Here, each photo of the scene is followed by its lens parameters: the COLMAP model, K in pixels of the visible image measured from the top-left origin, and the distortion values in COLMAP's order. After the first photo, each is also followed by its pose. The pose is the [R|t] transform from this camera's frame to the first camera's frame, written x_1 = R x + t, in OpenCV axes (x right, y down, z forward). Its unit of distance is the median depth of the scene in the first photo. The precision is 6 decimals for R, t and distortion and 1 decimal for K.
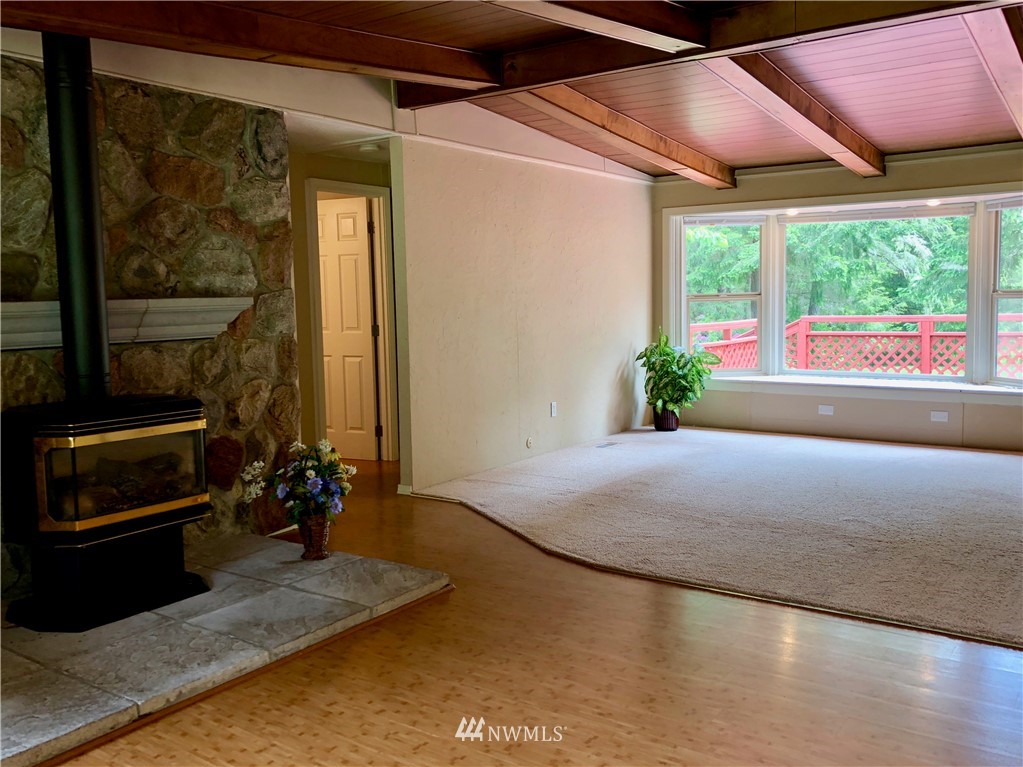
lens RADIAL K [[903.1, 0, 506.4], [0, 903.1, 381.7], [0, 0, 1]] dist [-0.020136, 0.020089]
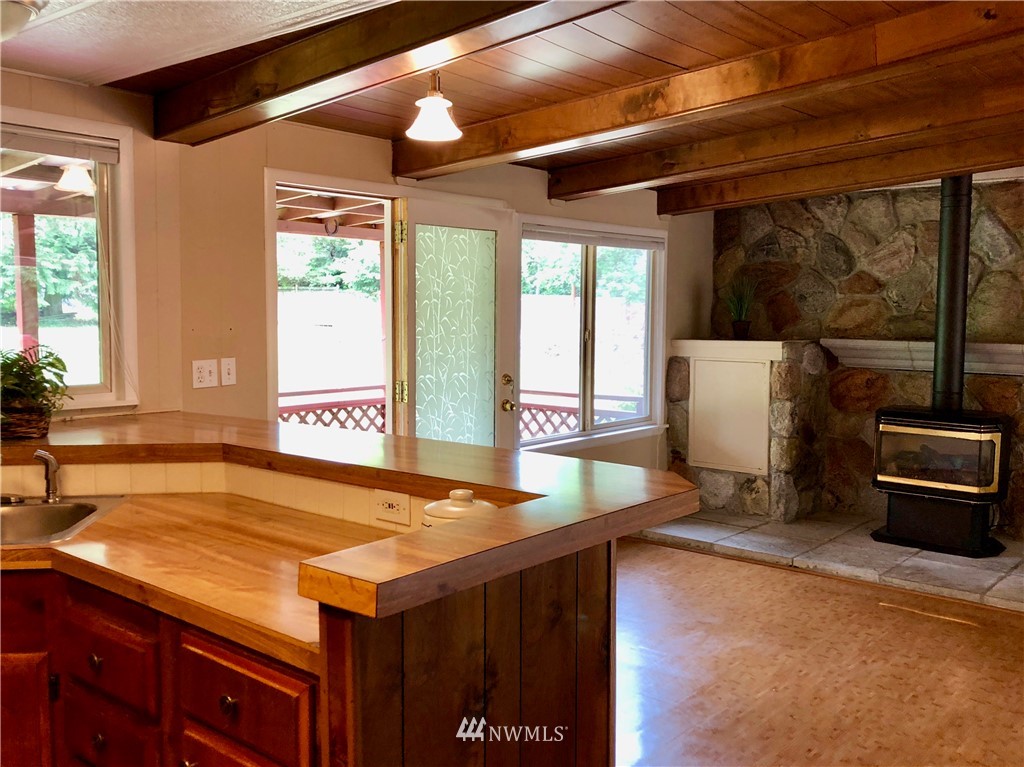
lens RADIAL K [[904.0, 0, 509.3], [0, 904.0, 378.6], [0, 0, 1]] dist [-0.020136, 0.020089]
pose [[-0.069892, 0.100323, -0.992497, 1.079024], [-0.104064, 0.988768, 0.107274, -0.114114], [0.992112, 0.110781, -0.058667, 0.355141]]
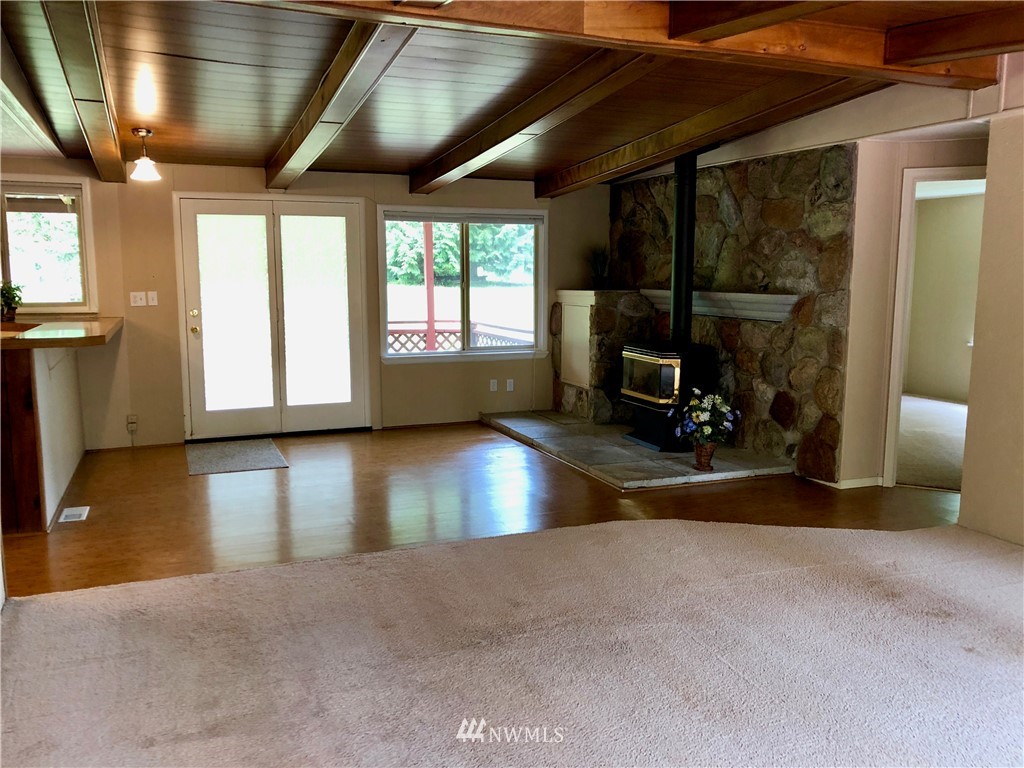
lens RADIAL K [[816.1, 0, 517.2], [0, 816.1, 388.6], [0, 0, 1]] dist [-0.012536, -0.028966]
pose [[-0.526596, 0.142676, -0.838057, 1.221965], [-0.075363, 0.974100, 0.213191, -0.231542], [0.846768, 0.175424, -0.502205, 1.596974]]
